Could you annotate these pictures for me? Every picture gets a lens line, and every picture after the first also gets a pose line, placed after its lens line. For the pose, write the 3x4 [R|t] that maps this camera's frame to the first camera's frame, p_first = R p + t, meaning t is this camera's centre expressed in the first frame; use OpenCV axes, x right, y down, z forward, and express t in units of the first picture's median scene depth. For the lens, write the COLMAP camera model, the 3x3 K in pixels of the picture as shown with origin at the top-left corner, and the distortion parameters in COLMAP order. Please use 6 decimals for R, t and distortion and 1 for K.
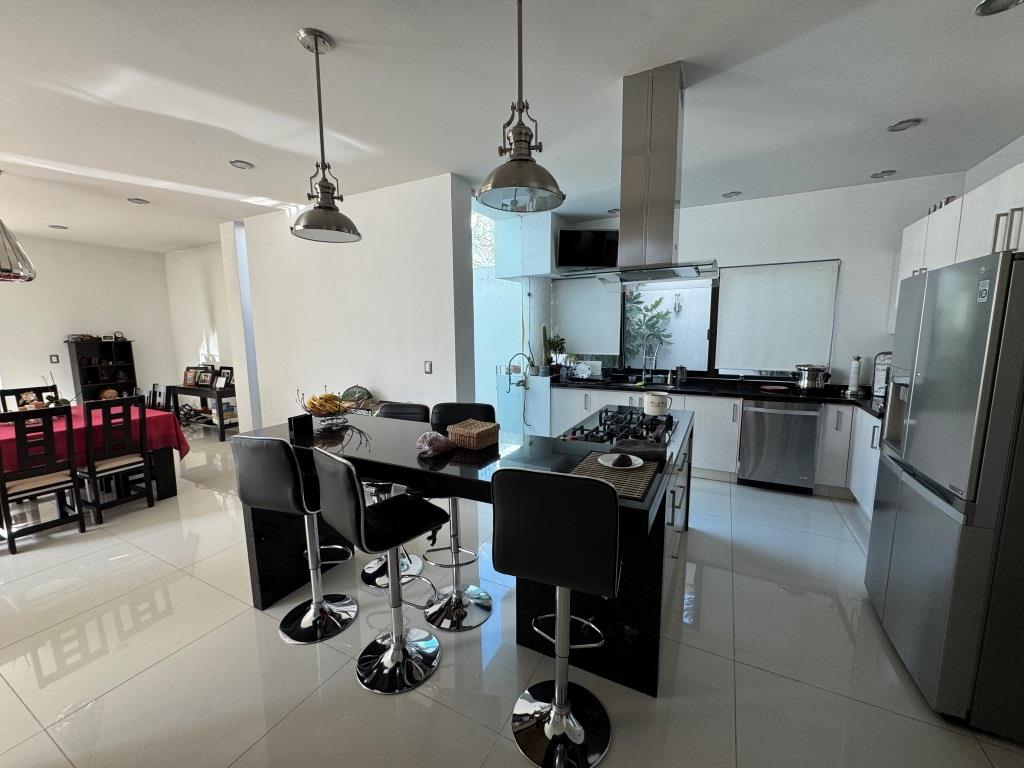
lens RADIAL K [[408.0, 0, 514.2], [0, 408.0, 382.4], [0, 0, 1]] dist [-0.003199, 0.000658]
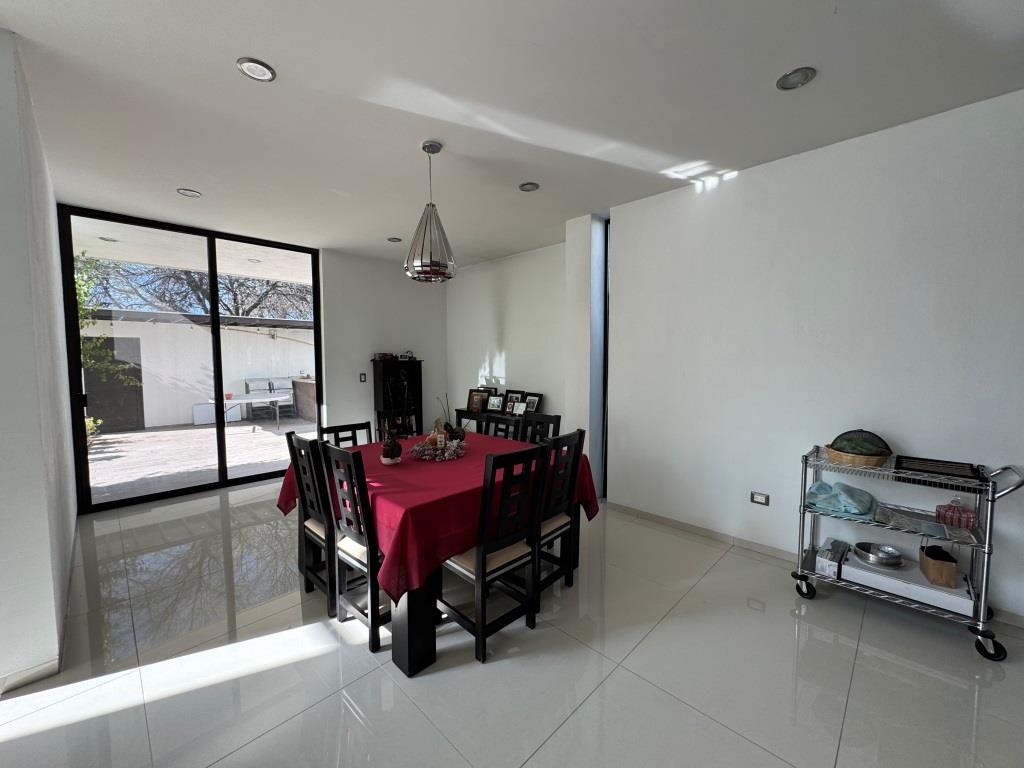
lens RADIAL K [[408.0, 0, 512.1], [0, 408.0, 383.5], [0, 0, 1]] dist [-0.003199, 0.000658]
pose [[0.951156, 0.029725, -0.307277, -0.439543], [-0.046634, 0.997766, -0.047831, -0.011474], [0.305169, 0.059824, 0.950417, 0.155295]]
